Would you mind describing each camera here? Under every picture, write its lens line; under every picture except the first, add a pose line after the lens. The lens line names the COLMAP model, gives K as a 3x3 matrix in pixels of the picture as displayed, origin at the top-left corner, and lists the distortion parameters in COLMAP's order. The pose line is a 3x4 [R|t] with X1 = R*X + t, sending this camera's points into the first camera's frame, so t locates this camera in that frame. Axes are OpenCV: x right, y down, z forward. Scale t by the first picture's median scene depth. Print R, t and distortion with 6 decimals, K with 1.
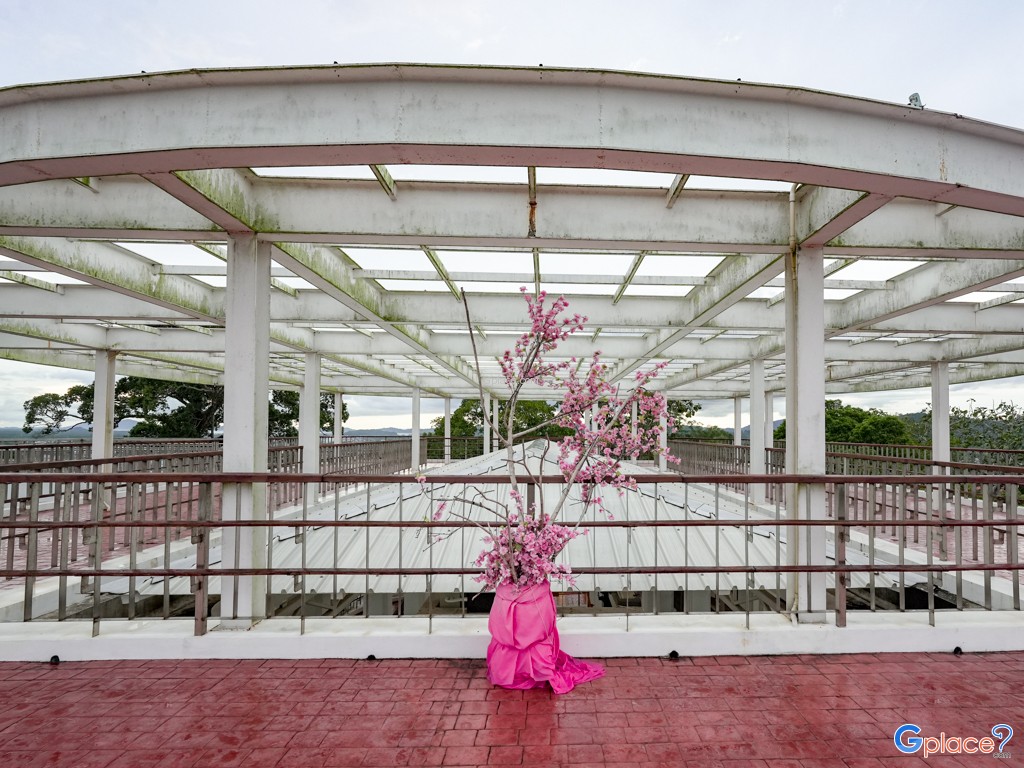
lens RADIAL K [[574.3, 0, 512.7], [0, 574.3, 409.4], [0, 0, 1]] dist [0.000182, -0.001166]
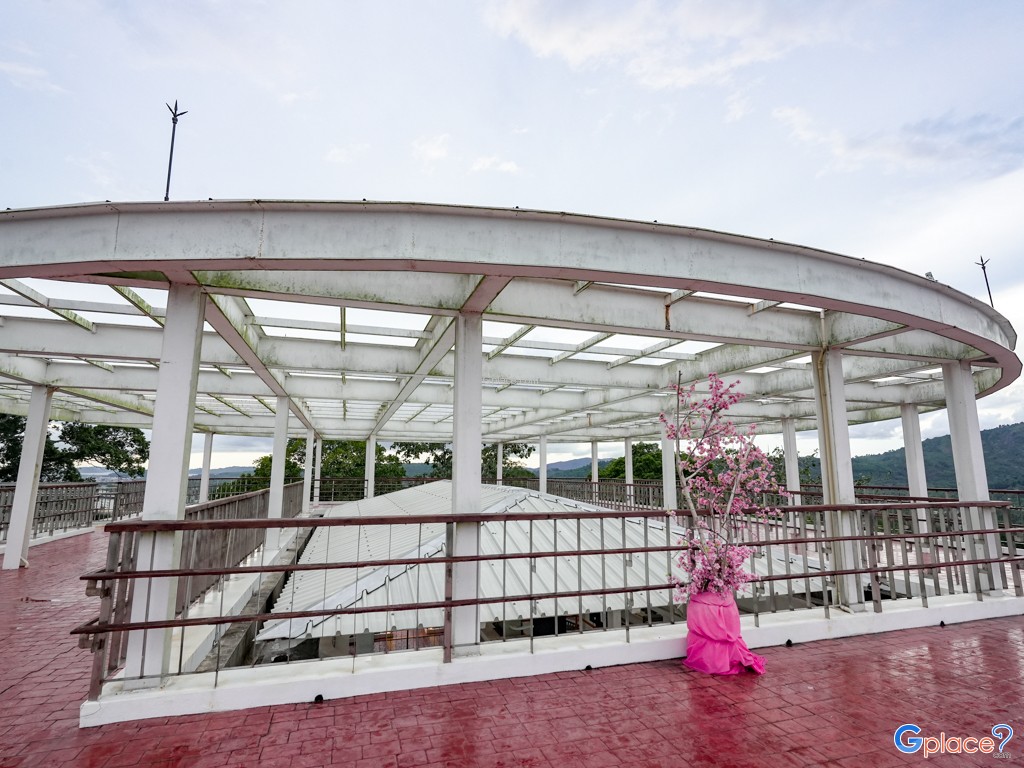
lens RADIAL K [[535.8, 0, 512.0], [0, 535.8, 384.0], [0, 0, 1]] dist [-0.001205, 0.001410]
pose [[0.961888, 0.038683, 0.270693, -0.688808], [-0.006147, 0.992752, -0.120026, -0.022052], [-0.273374, 0.113787, 0.955154, -0.094172]]
